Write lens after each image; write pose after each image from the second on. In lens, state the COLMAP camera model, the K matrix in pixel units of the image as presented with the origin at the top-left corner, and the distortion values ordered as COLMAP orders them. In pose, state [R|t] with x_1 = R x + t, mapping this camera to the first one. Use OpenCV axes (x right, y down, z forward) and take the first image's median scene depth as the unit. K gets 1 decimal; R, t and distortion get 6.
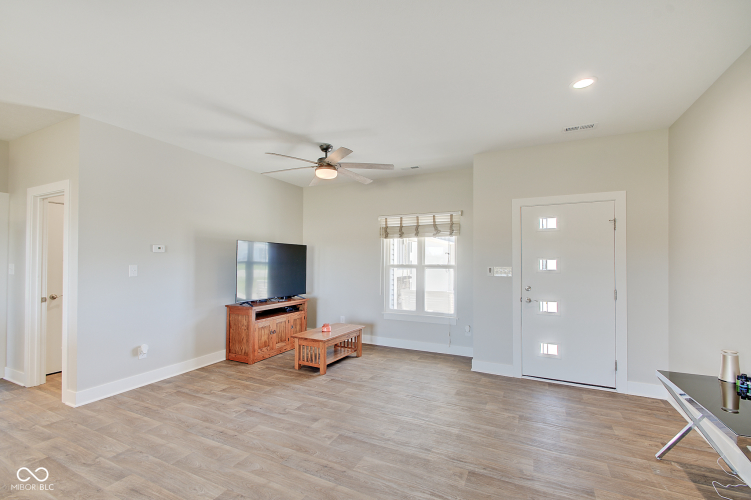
lens RADIAL K [[325.3, 0, 375.1], [0, 325.3, 259.7], [0, 0, 1]] dist [0.021457, -0.013257]
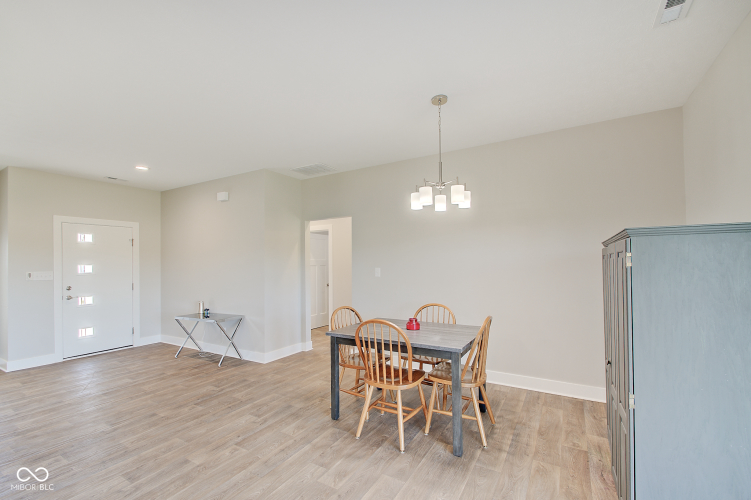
lens RADIAL K [[325.3, 0, 375.1], [0, 325.3, 259.7], [0, 0, 1]] dist [0.021457, -0.013257]
pose [[0.085043, 0.004016, 0.996369, -0.697974], [0.008276, 0.999955, -0.004737, -0.006355], [-0.996343, 0.008649, 0.085006, -0.288820]]
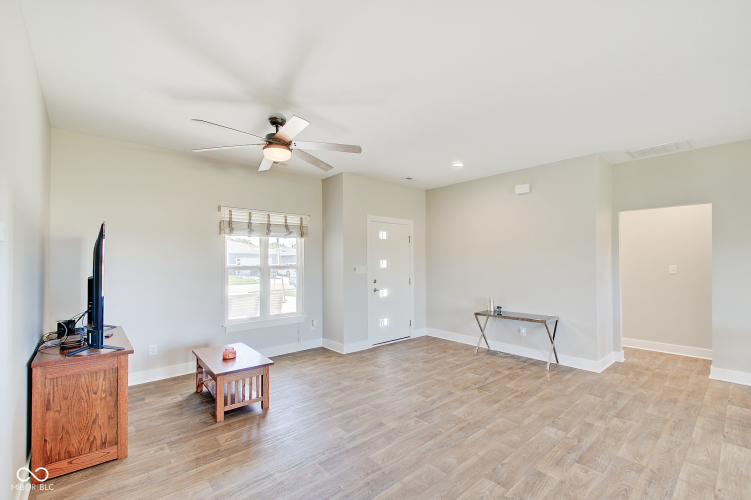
lens RADIAL K [[325.3, 0, 375.1], [0, 325.3, 259.7], [0, 0, 1]] dist [0.021457, -0.013257]
pose [[0.390640, -0.000282, 0.920544, -0.805188], [0.000167, 1.000000, 0.000235, -0.003544], [-0.920544, 0.000061, 0.390640, 0.466271]]
